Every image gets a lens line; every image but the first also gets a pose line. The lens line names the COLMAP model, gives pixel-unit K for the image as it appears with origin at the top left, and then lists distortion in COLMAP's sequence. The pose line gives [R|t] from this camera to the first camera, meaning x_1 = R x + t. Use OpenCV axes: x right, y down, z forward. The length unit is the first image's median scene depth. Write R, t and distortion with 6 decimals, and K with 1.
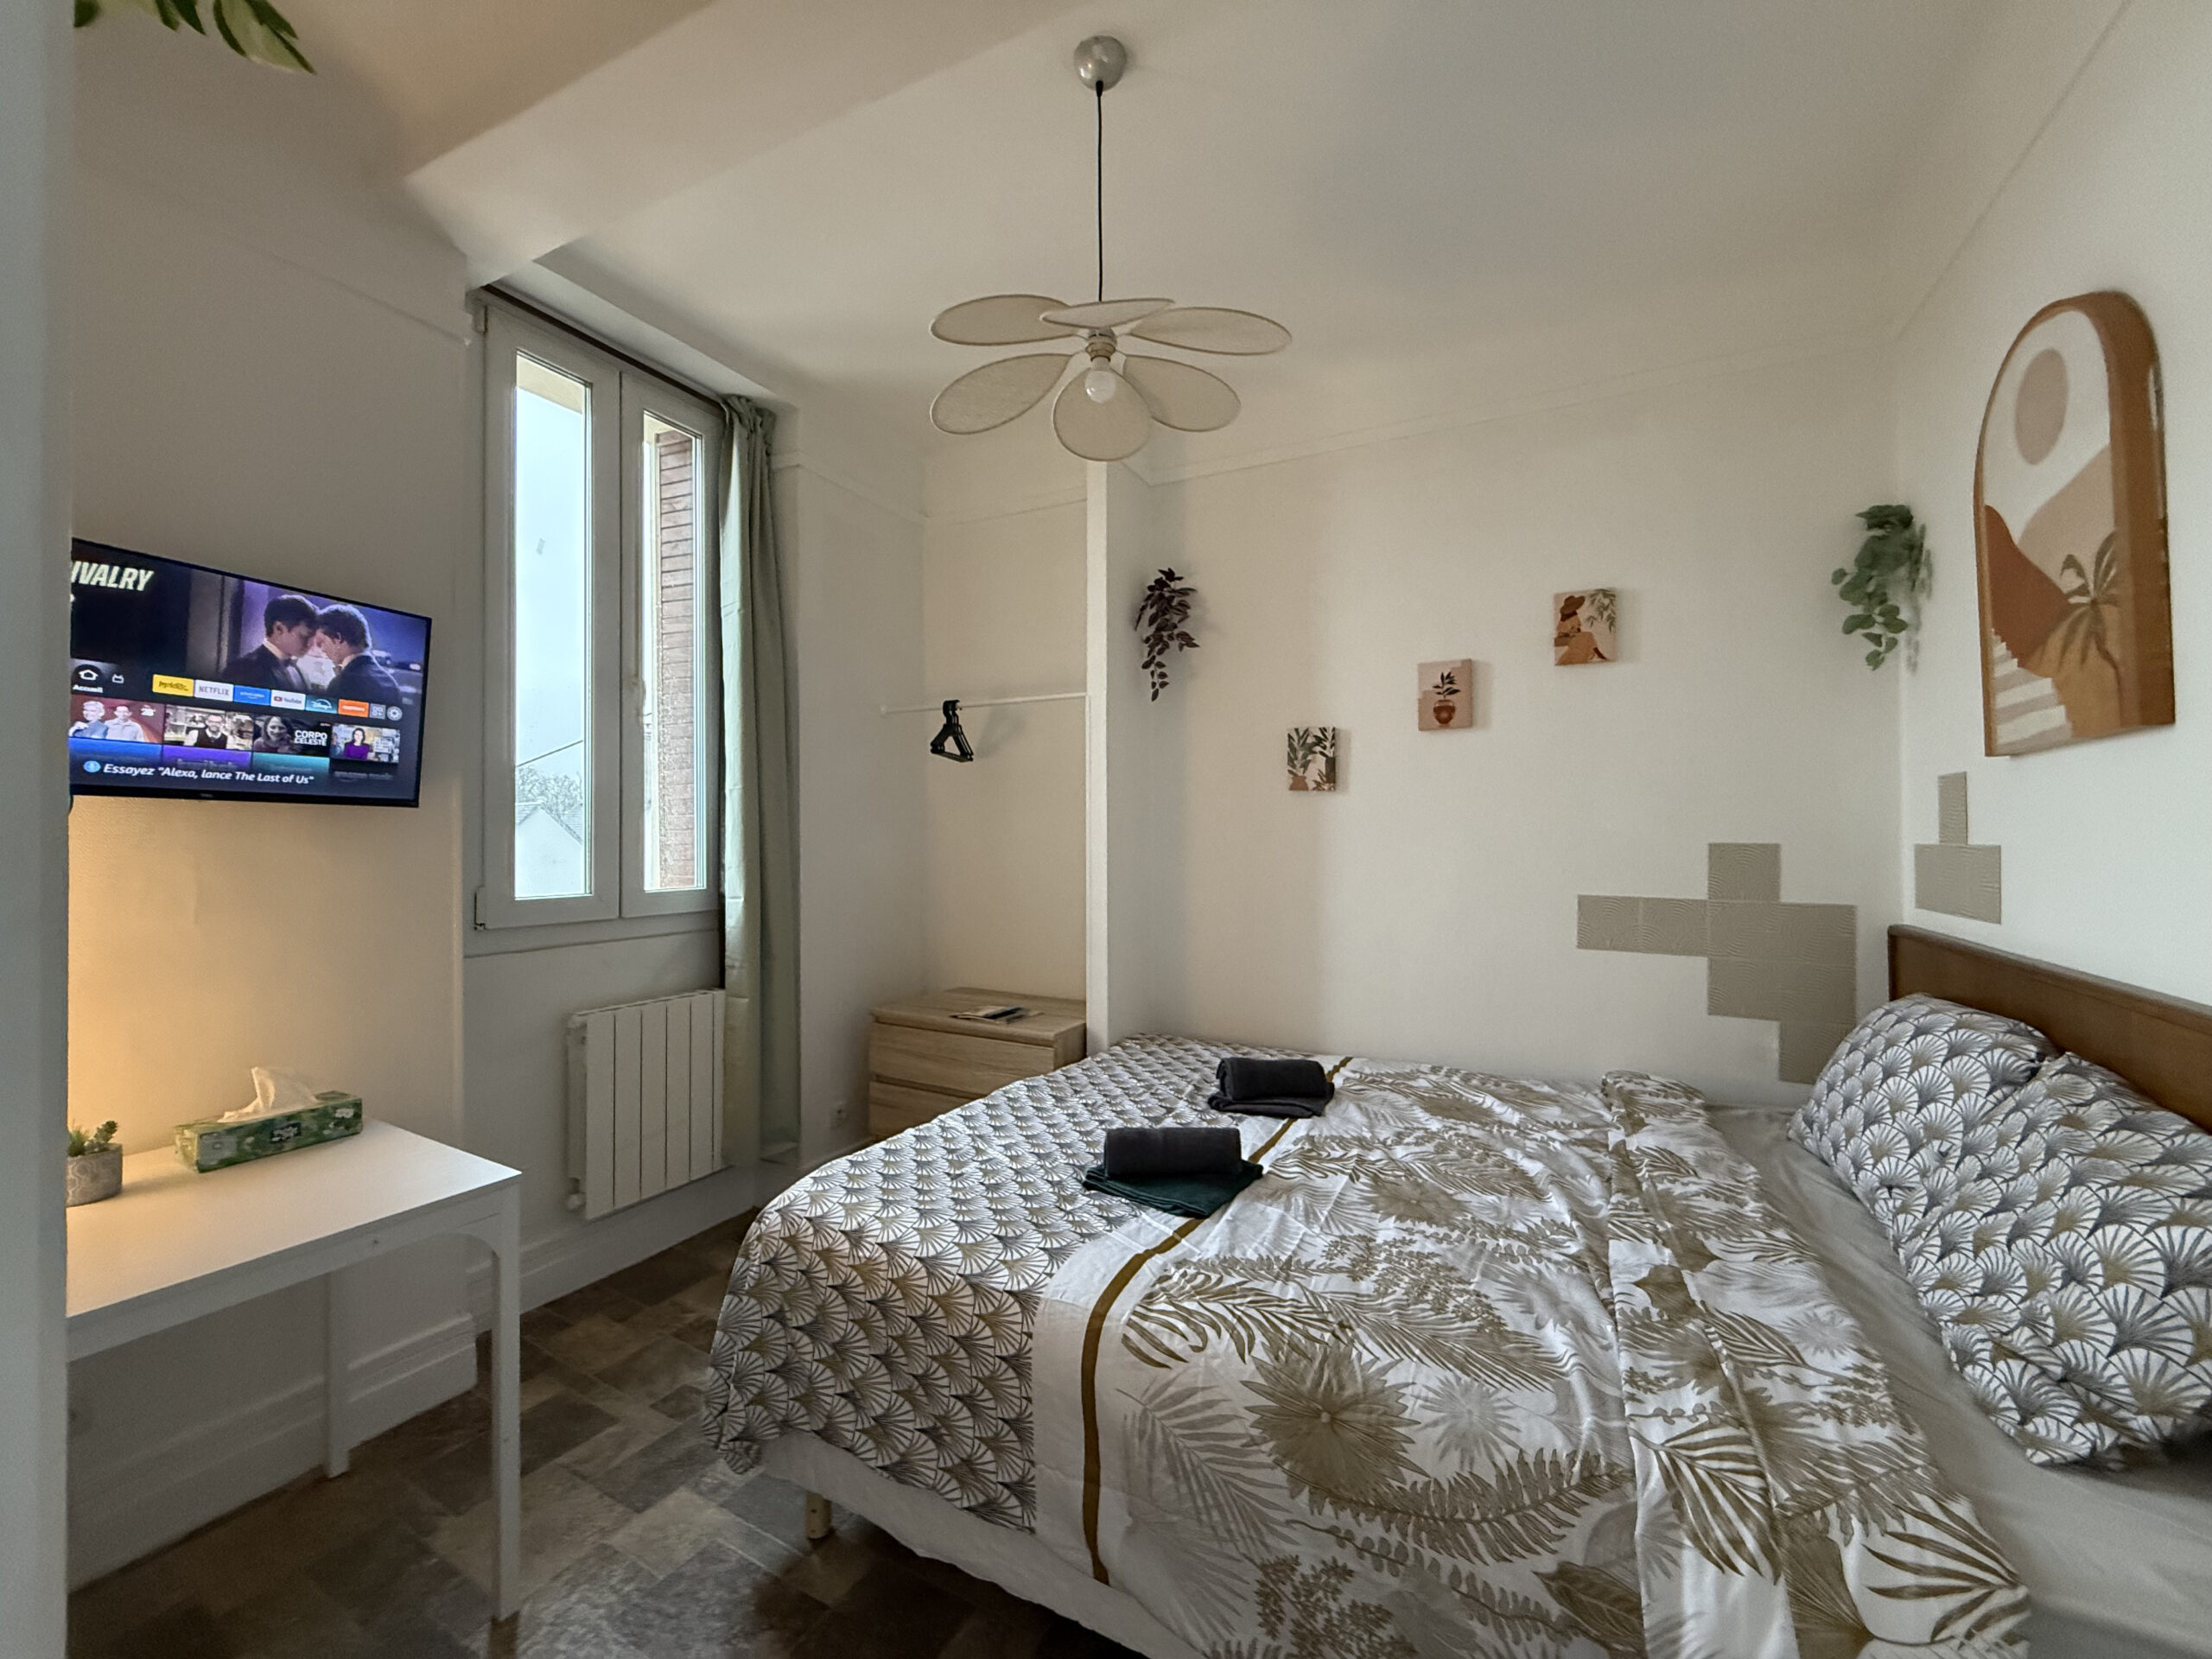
lens RADIAL K [[879.9, 0, 1101.6], [0, 879.9, 831.5], [0, 0, 1]] dist [-0.000584, 0.000581]
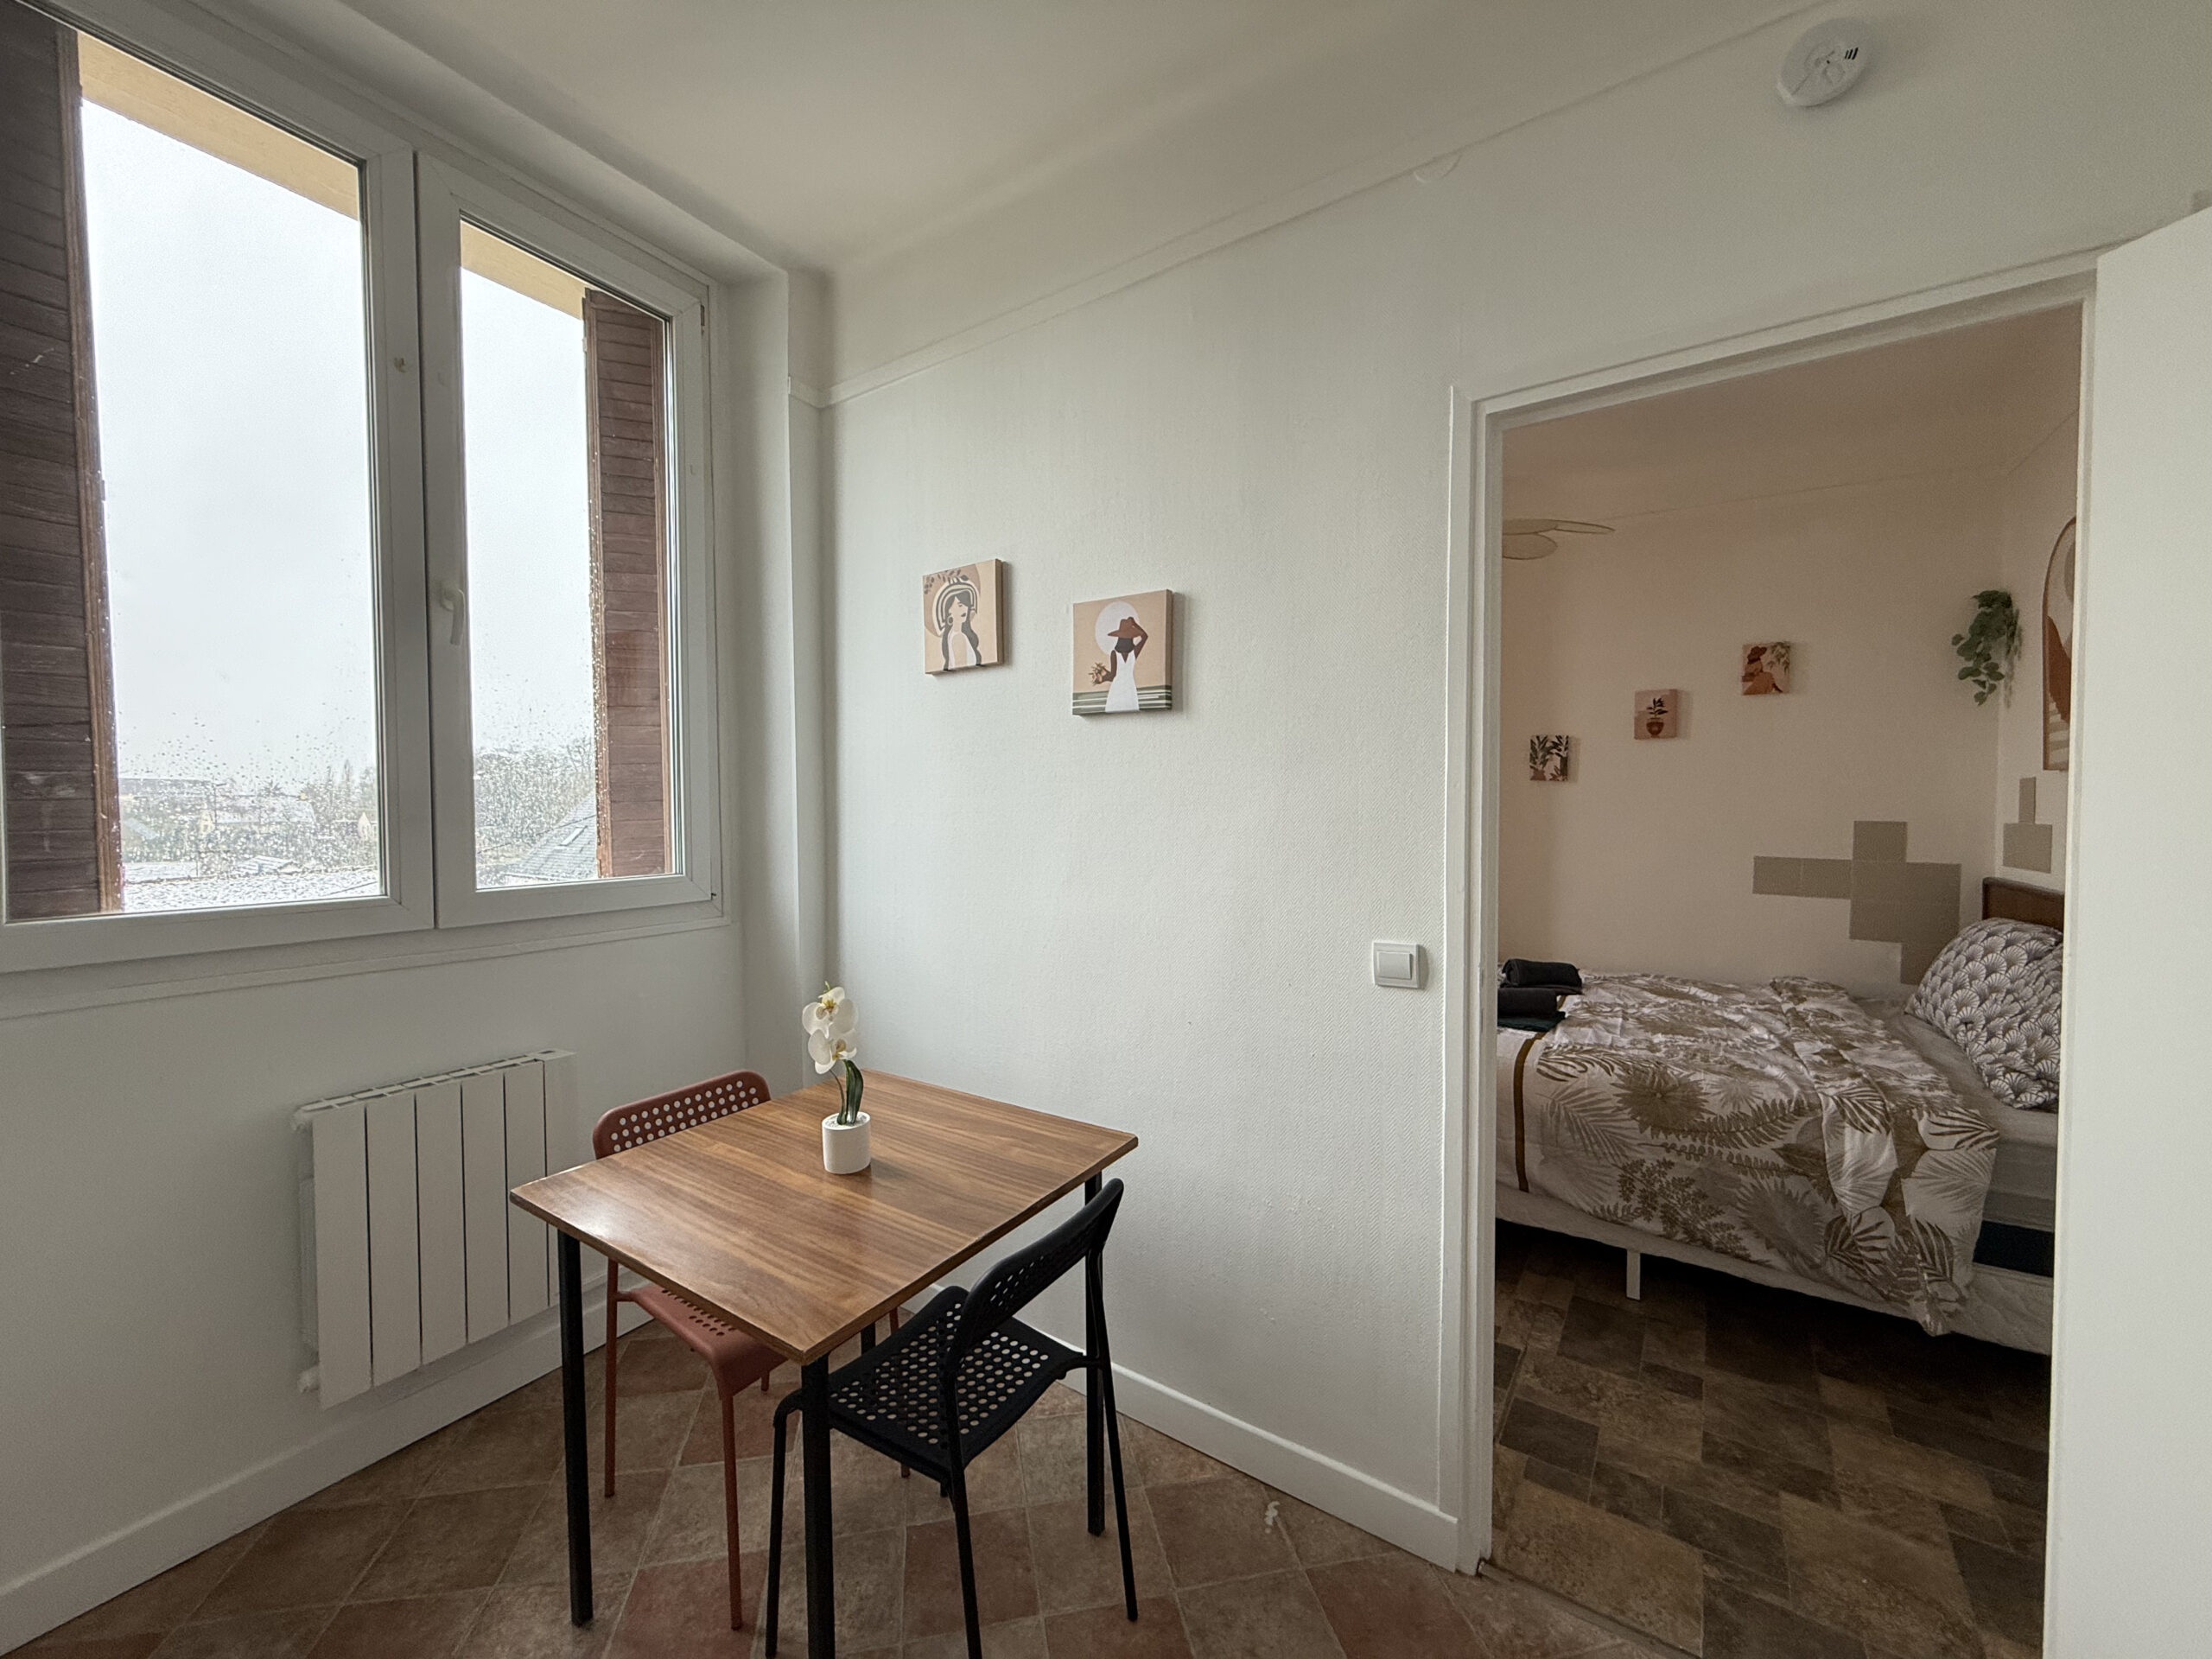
lens RADIAL K [[879.9, 0, 1105.1], [0, 879.9, 831.1], [0, 0, 1]] dist [-0.000584, 0.000581]
pose [[0.996120, 0.009288, -0.087518, -0.612662], [-0.006285, 0.999384, 0.034533, -0.018726], [0.087785, -0.033849, 0.995564, -0.819552]]
